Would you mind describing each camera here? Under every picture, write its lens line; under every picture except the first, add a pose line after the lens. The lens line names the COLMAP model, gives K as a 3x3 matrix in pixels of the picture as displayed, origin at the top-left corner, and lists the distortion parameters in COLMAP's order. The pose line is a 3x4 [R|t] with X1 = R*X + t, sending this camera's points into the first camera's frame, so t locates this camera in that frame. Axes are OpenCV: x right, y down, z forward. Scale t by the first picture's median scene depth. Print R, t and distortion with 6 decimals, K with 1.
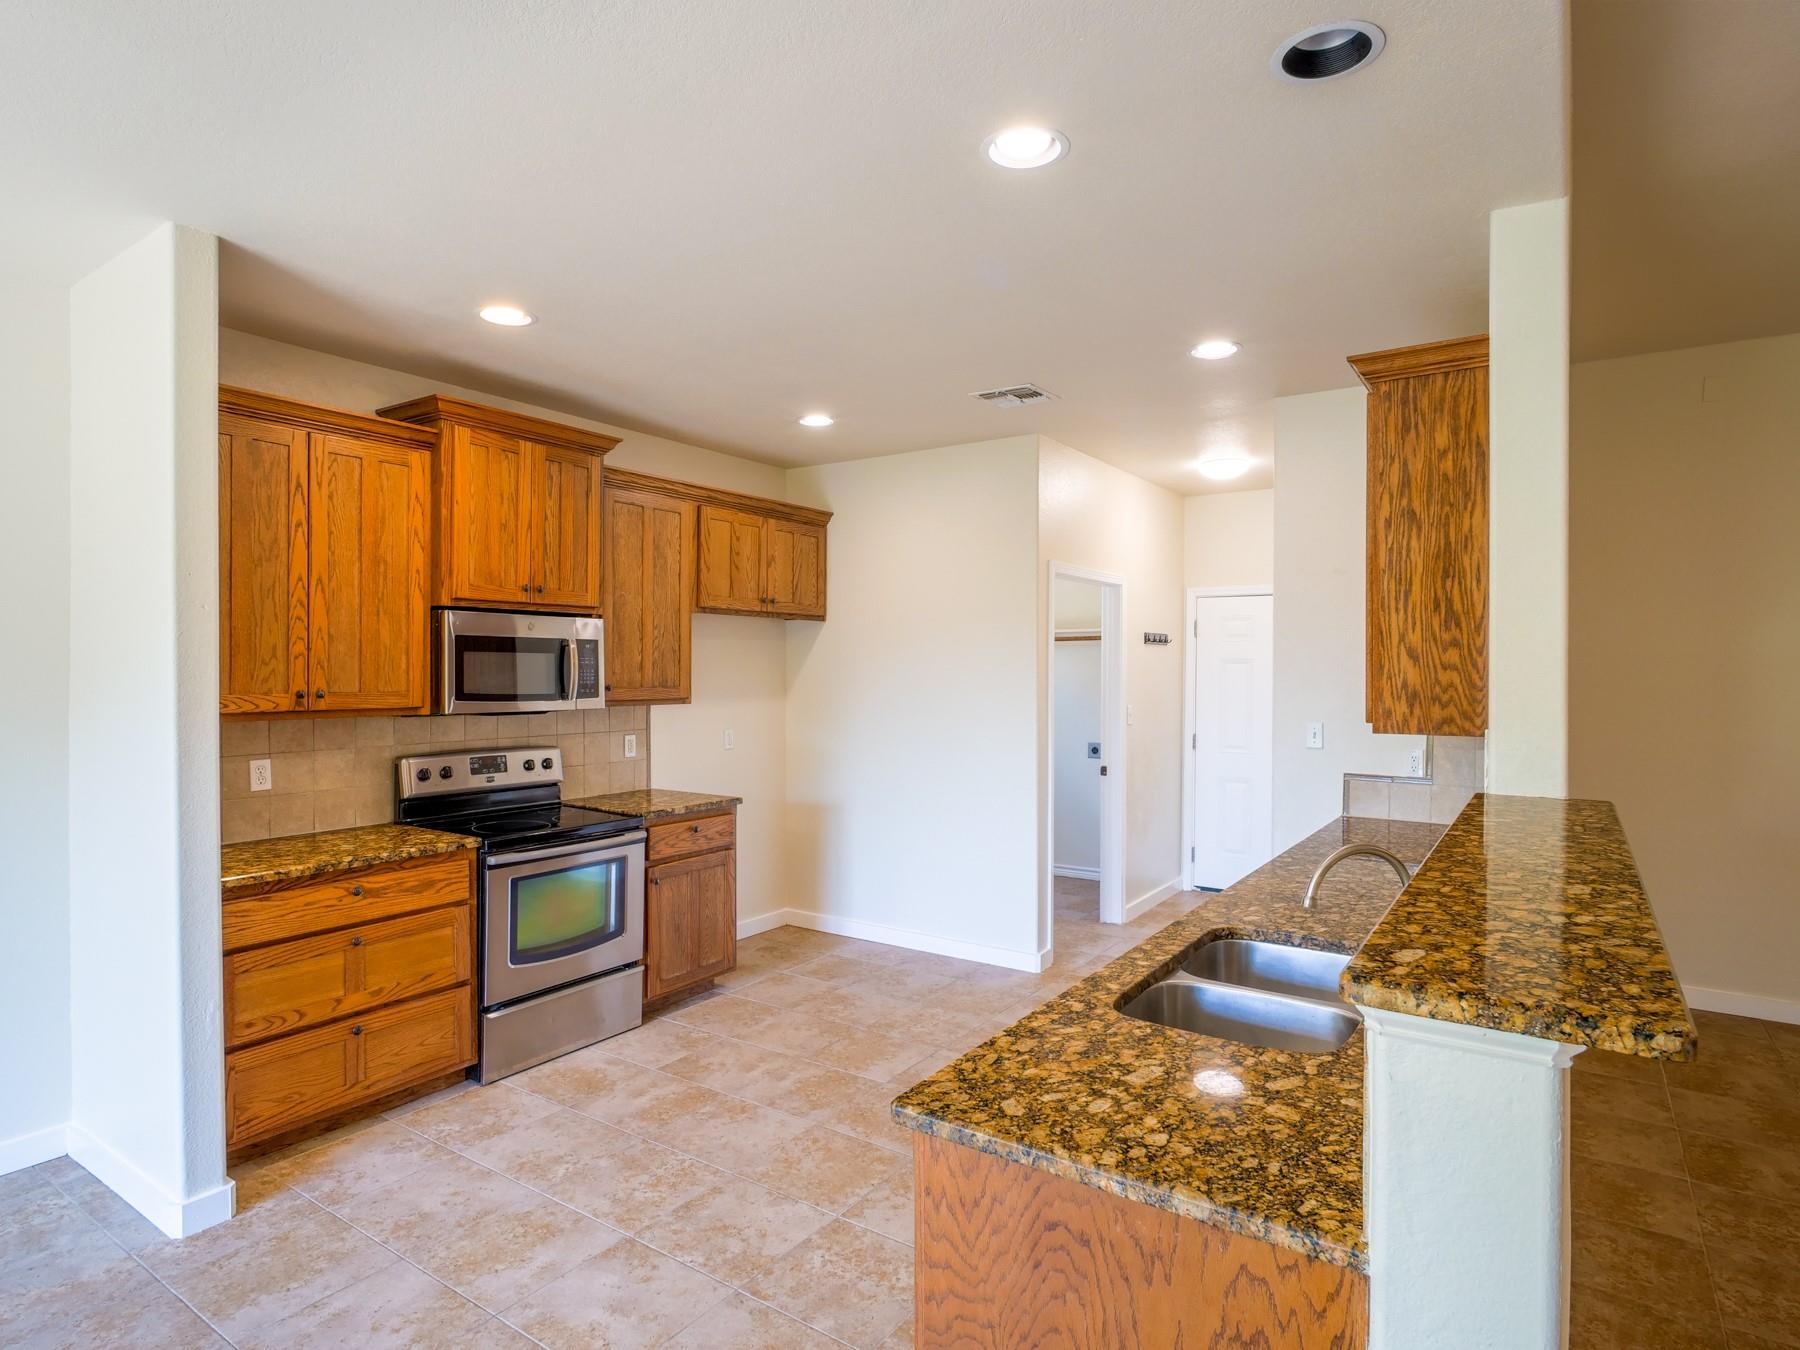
lens RADIAL K [[983.0, 0, 900.0], [0, 983.0, 675.0], [0, 0, 1]] dist [-0.014537, 0.003786]
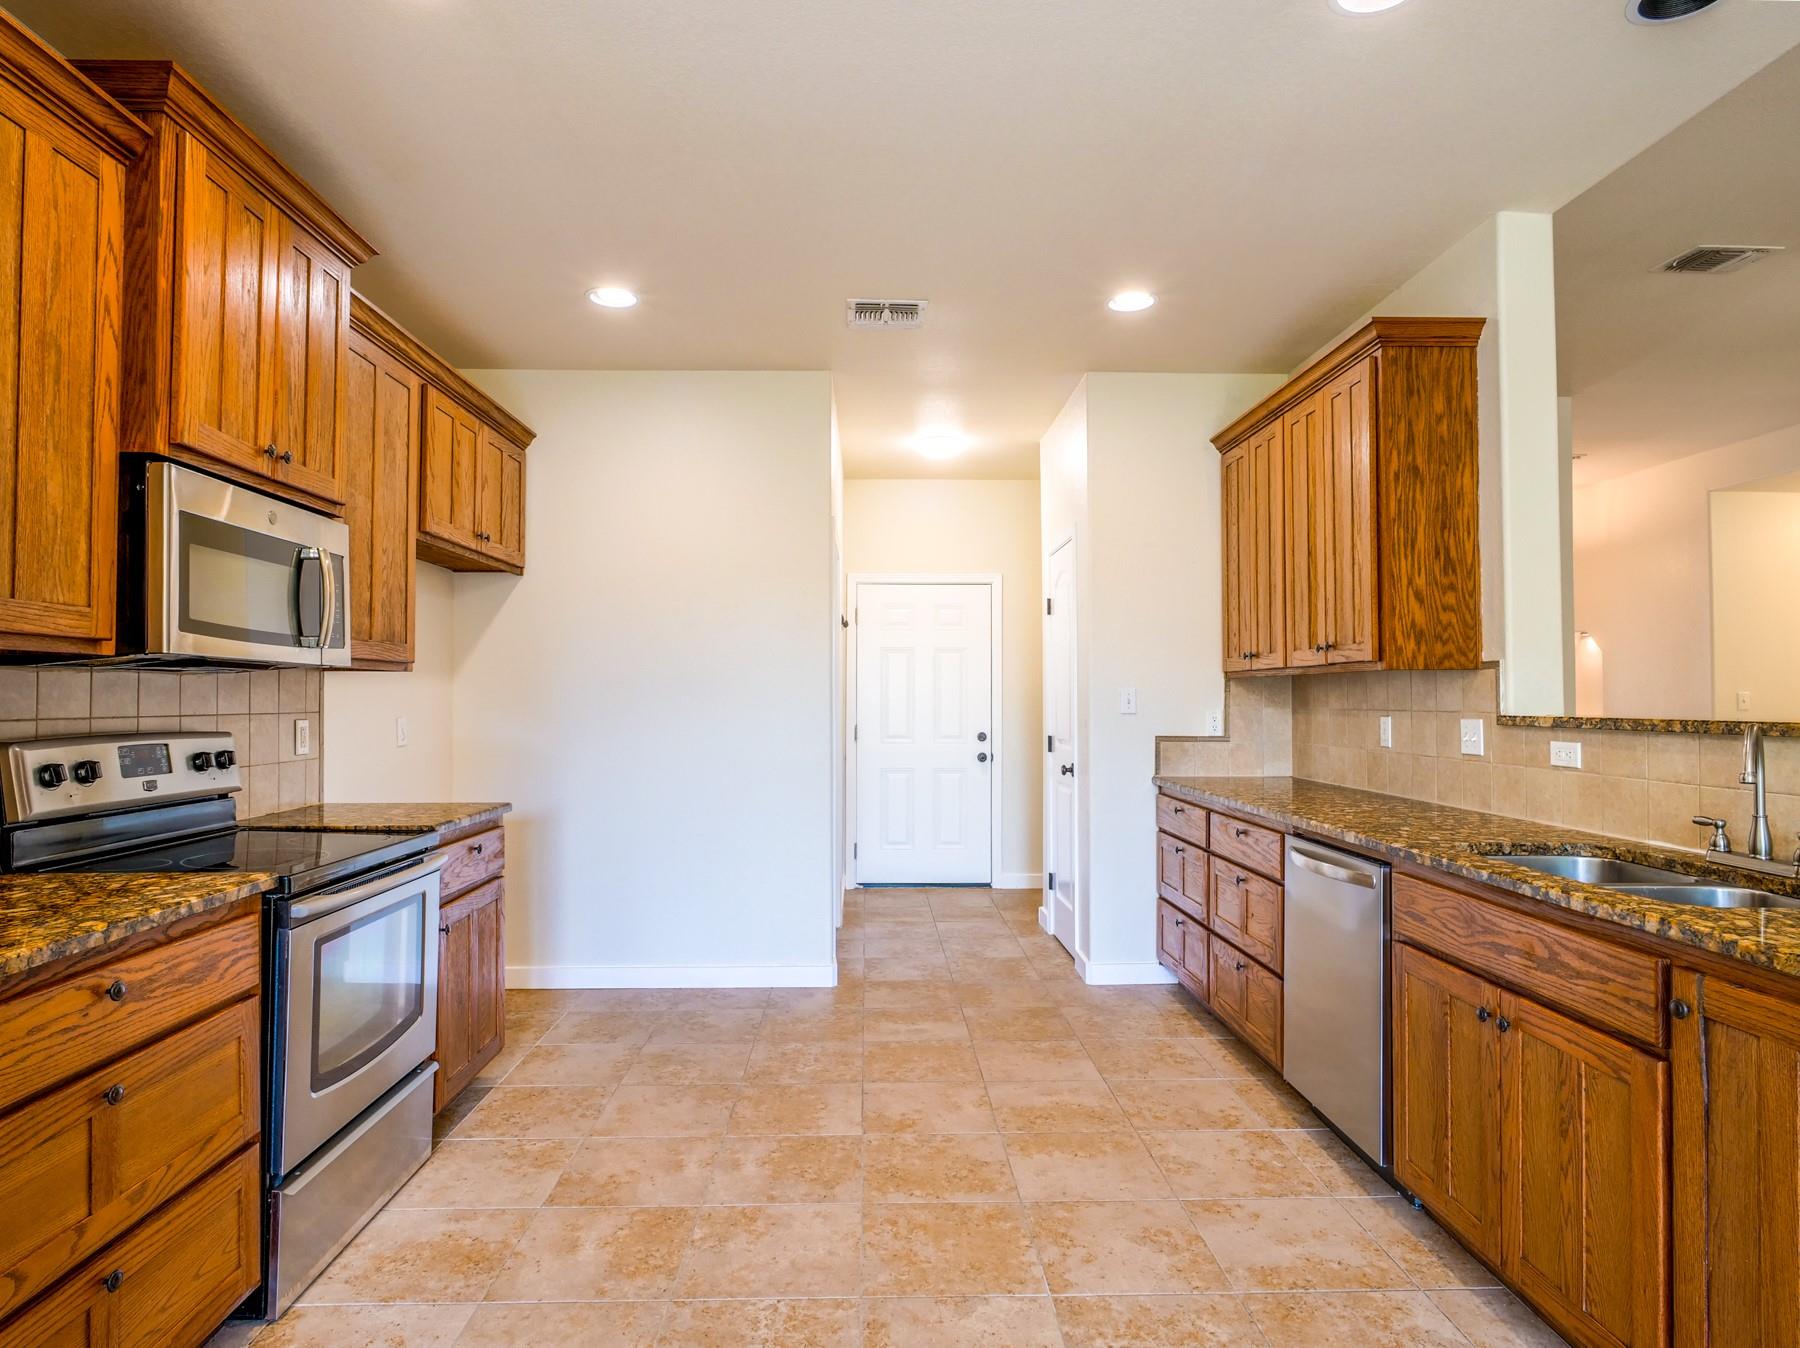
lens RADIAL K [[1014.4, 0, 889.2], [0, 1014.4, 678.8], [0, 0, 1]] dist [-0.006988, 0.002273]
pose [[0.813897, 0.007618, 0.580959, -0.456067], [0.006787, 0.999721, -0.022616, 0.068178], [-0.580970, 0.022350, 0.813618, 0.310824]]
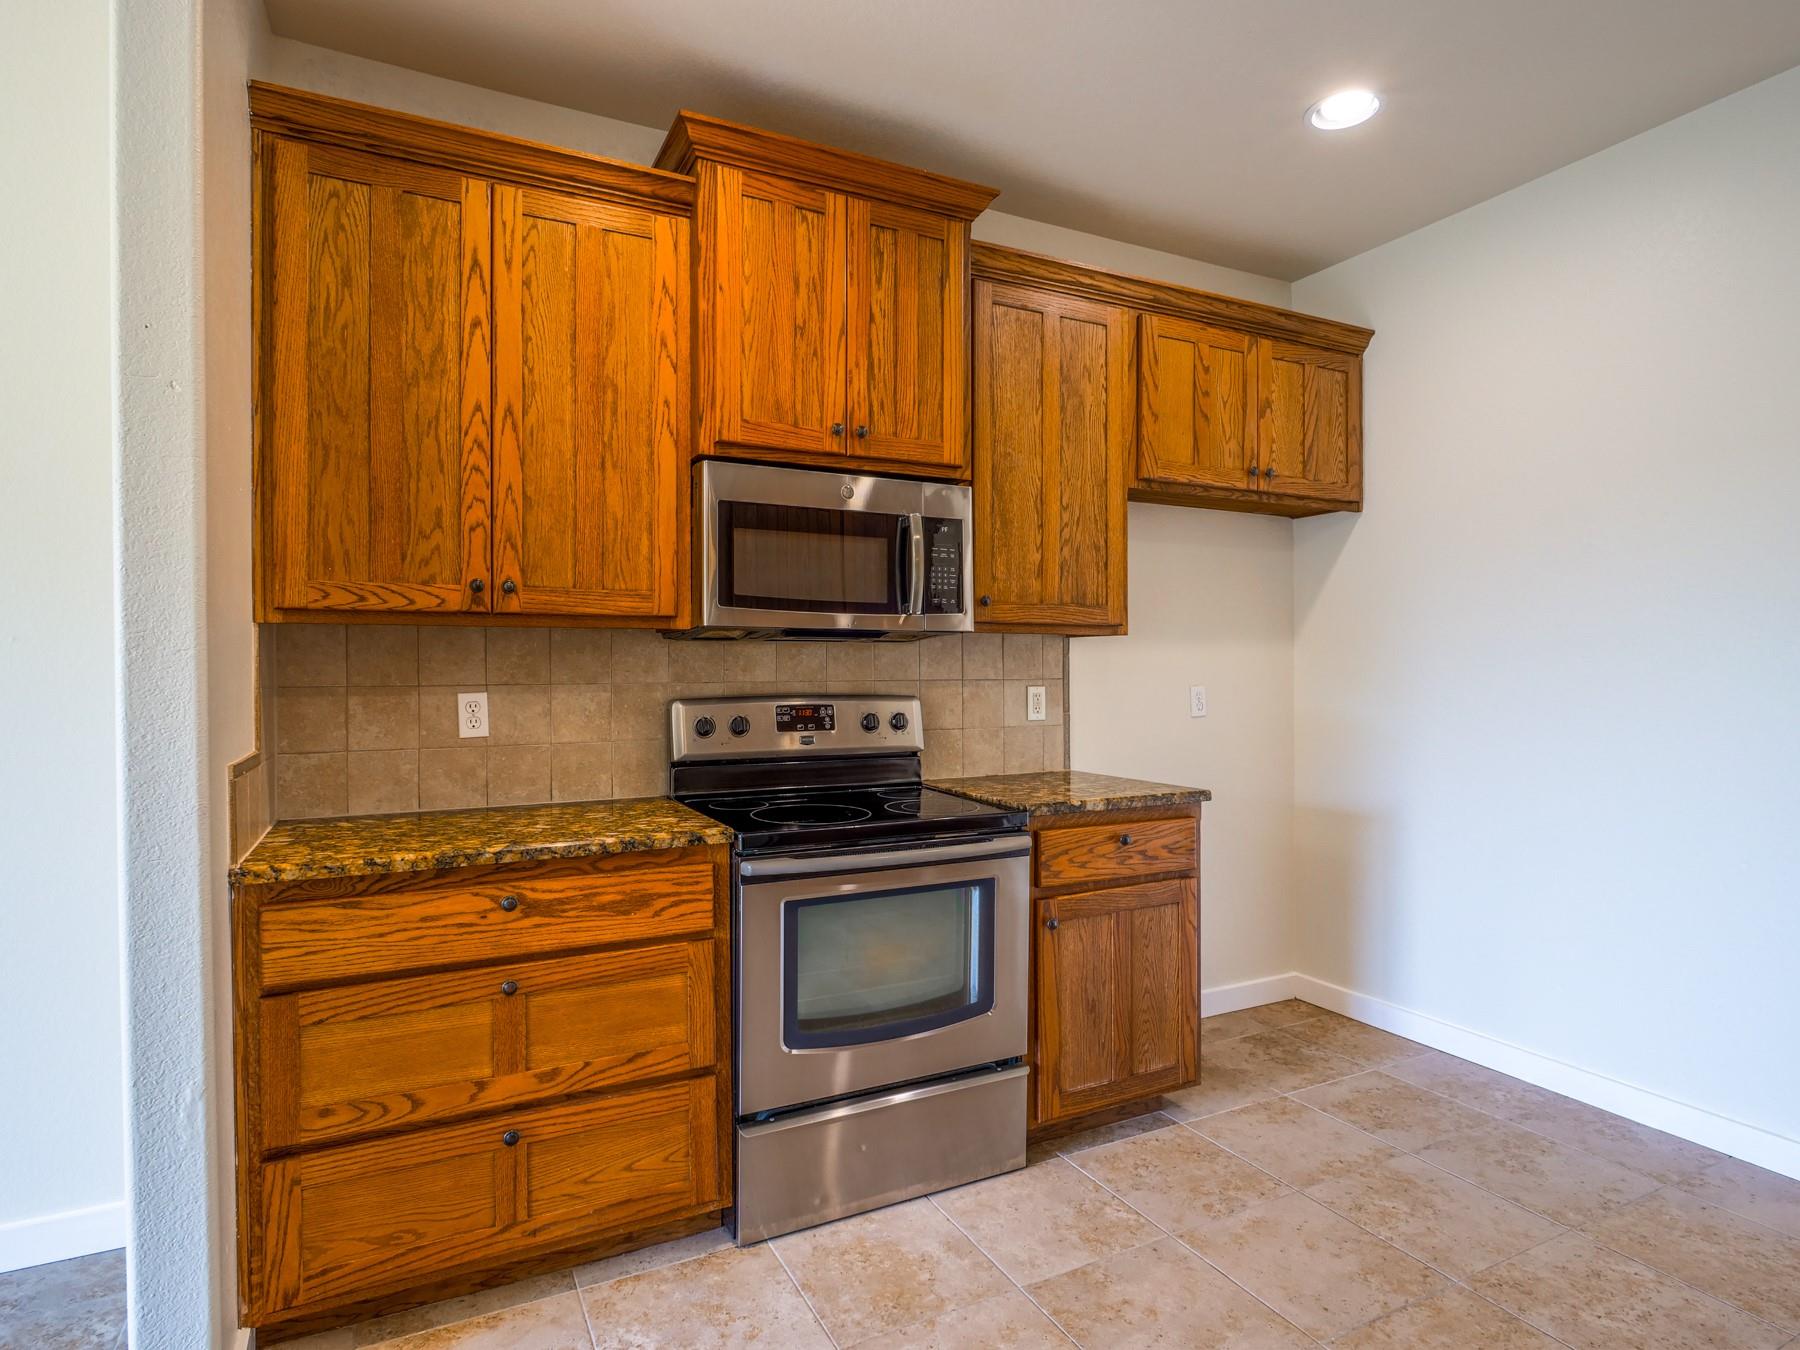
lens RADIAL K [[983.0, 0, 900.0], [0, 983.0, 675.0], [0, 0, 1]] dist [-0.014537, 0.003786]
pose [[0.875169, -0.004529, -0.483797, -0.050415], [0.003700, 0.999990, -0.002667, 0.072115], [0.483804, 0.000544, 0.875176, 0.505466]]
